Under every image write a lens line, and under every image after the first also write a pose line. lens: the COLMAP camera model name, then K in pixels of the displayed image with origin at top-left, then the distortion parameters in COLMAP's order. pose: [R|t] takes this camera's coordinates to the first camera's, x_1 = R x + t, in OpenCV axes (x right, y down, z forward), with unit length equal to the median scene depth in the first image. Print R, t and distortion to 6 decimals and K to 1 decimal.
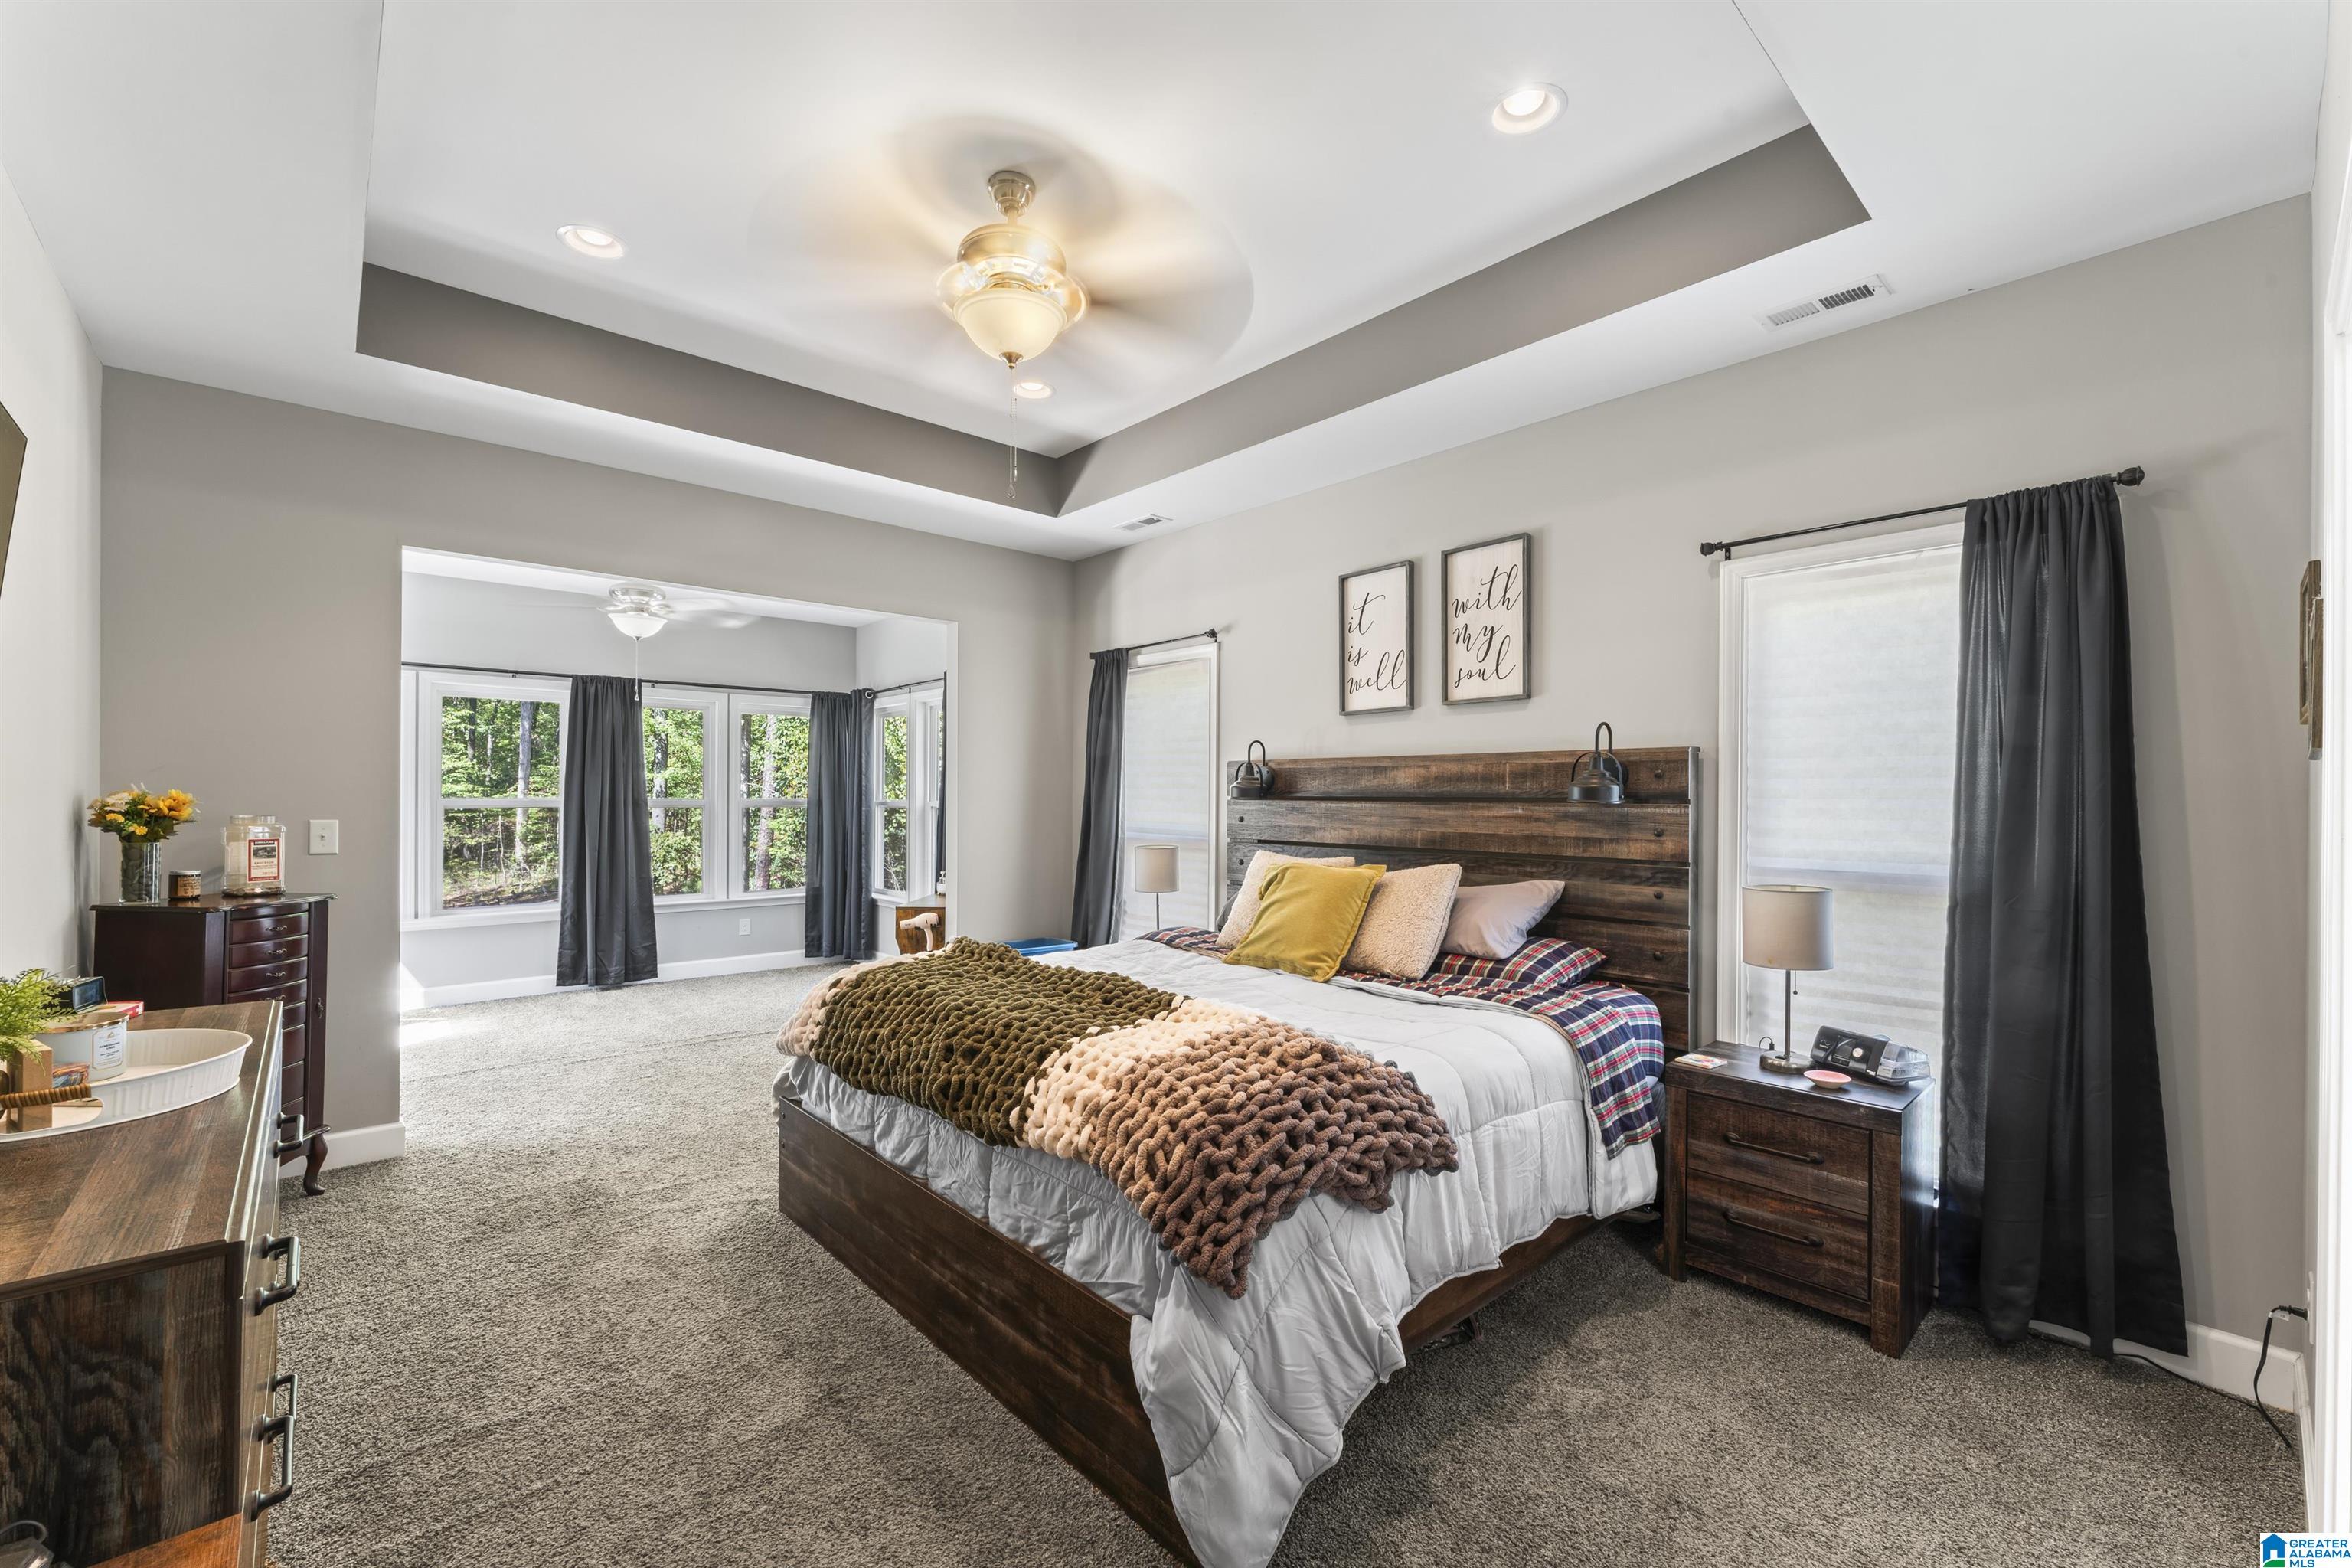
lens RADIAL K [[913.1, 0, 1178.2], [0, 913.1, 794.2], [0, 0, 1]] dist [-0.018224, -0.000107]
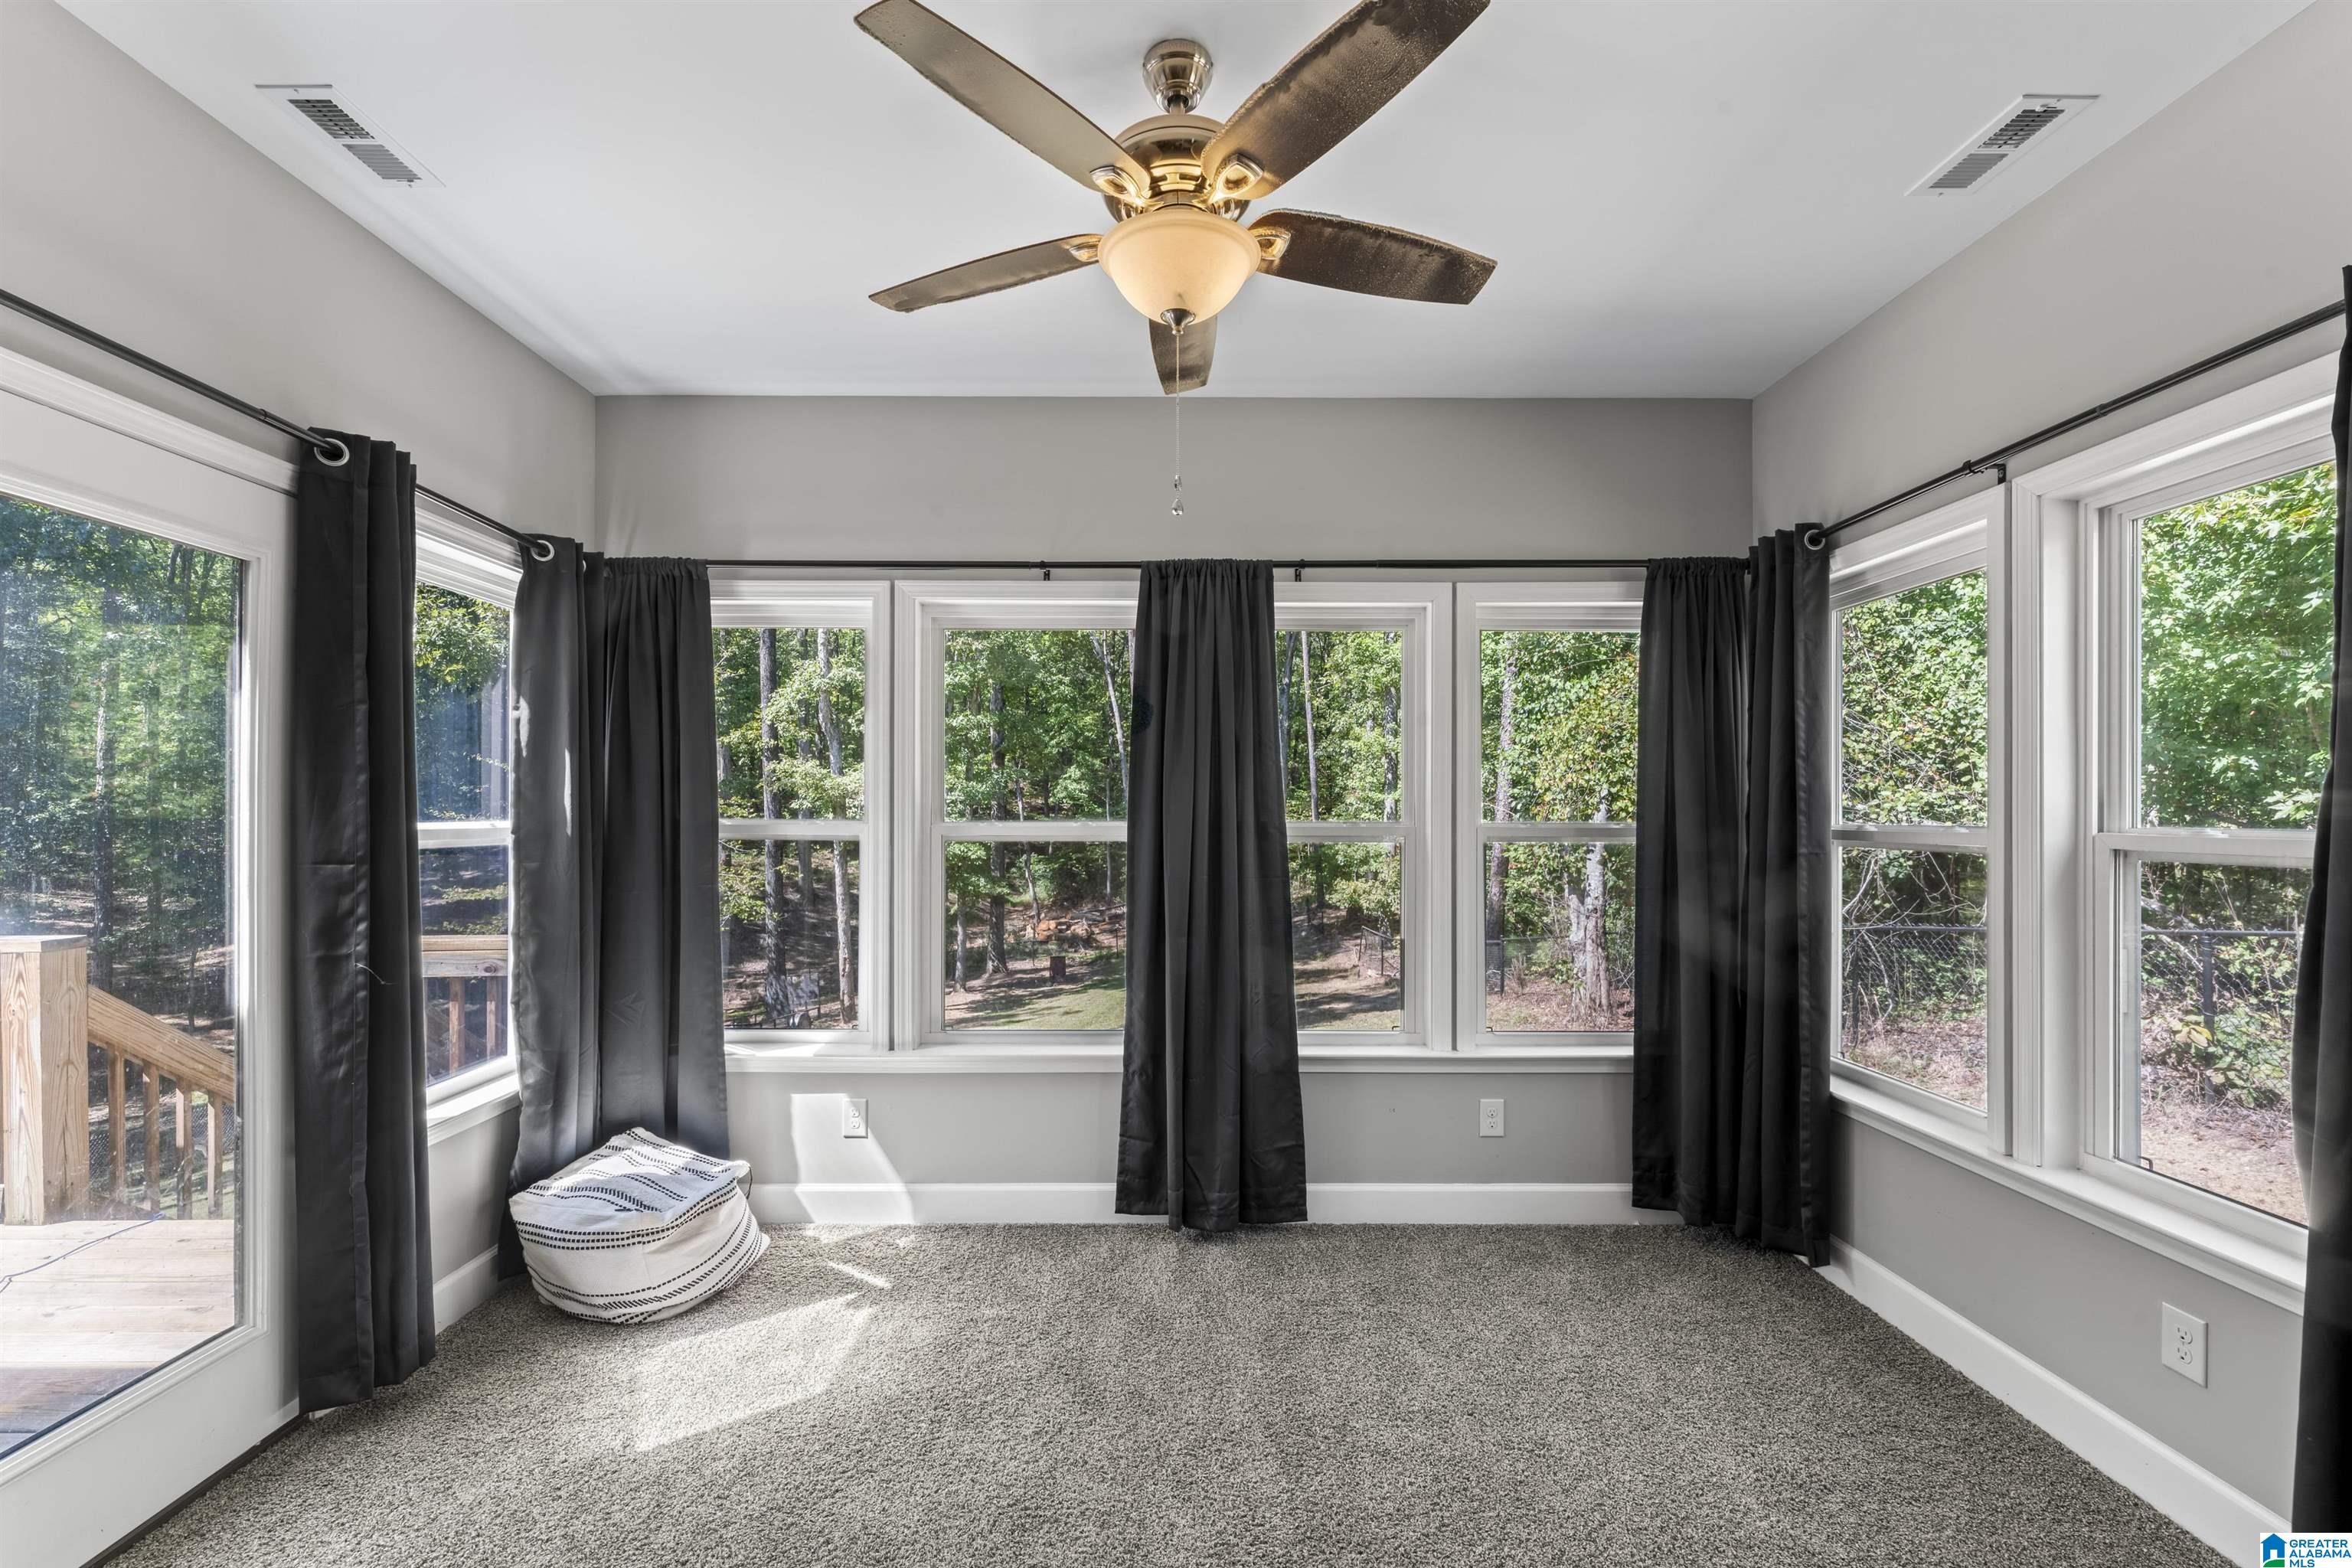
lens RADIAL K [[965.0, 0, 1159.6], [0, 965.0, 816.6], [0, 0, 1]] dist [-0.004263, -0.000502]
pose [[0.726436, -0.002446, -0.687230, -0.300184], [0.002767, 0.999996, -0.000635, 0.002183], [0.687228, -0.001440, 0.726440, 0.608389]]
